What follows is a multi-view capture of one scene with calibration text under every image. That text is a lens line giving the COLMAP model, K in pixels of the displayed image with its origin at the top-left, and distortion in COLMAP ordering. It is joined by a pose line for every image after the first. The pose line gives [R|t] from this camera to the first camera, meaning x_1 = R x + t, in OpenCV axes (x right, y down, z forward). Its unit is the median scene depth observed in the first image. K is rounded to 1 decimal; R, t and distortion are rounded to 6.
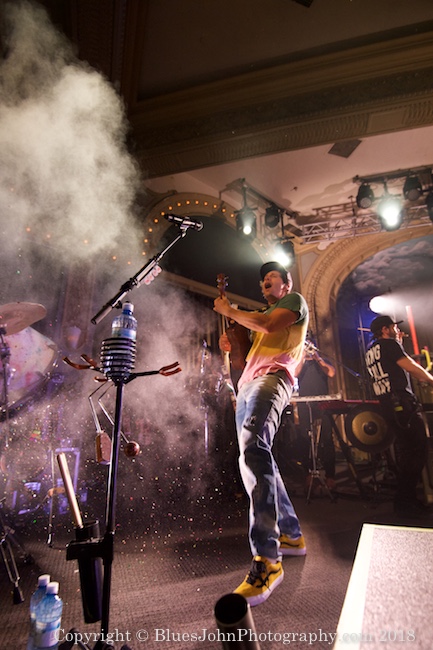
lens RADIAL K [[349.2, 0, 216.5], [0, 349.2, 325.0], [0, 0, 1]] dist [0.000471, 0.000080]
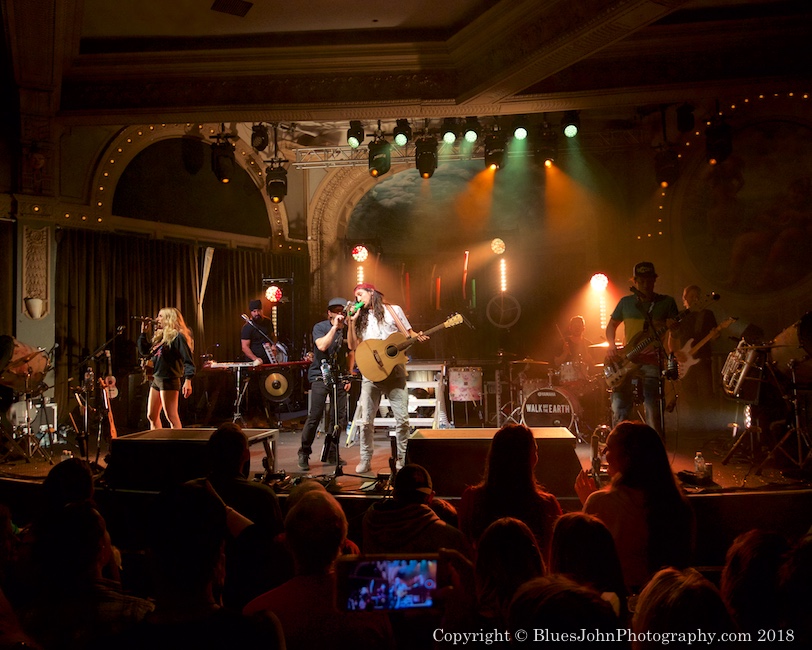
lens RADIAL K [[653.8, 0, 406.0], [0, 653.8, 325.0], [0, 0, 1]] dist [0.002826, 0.002232]
pose [[0.981256, -0.003051, 0.192683, 0.177782], [-0.046532, 0.966536, 0.252274, -0.253821], [-0.187005, -0.256511, 0.948278, -0.621404]]
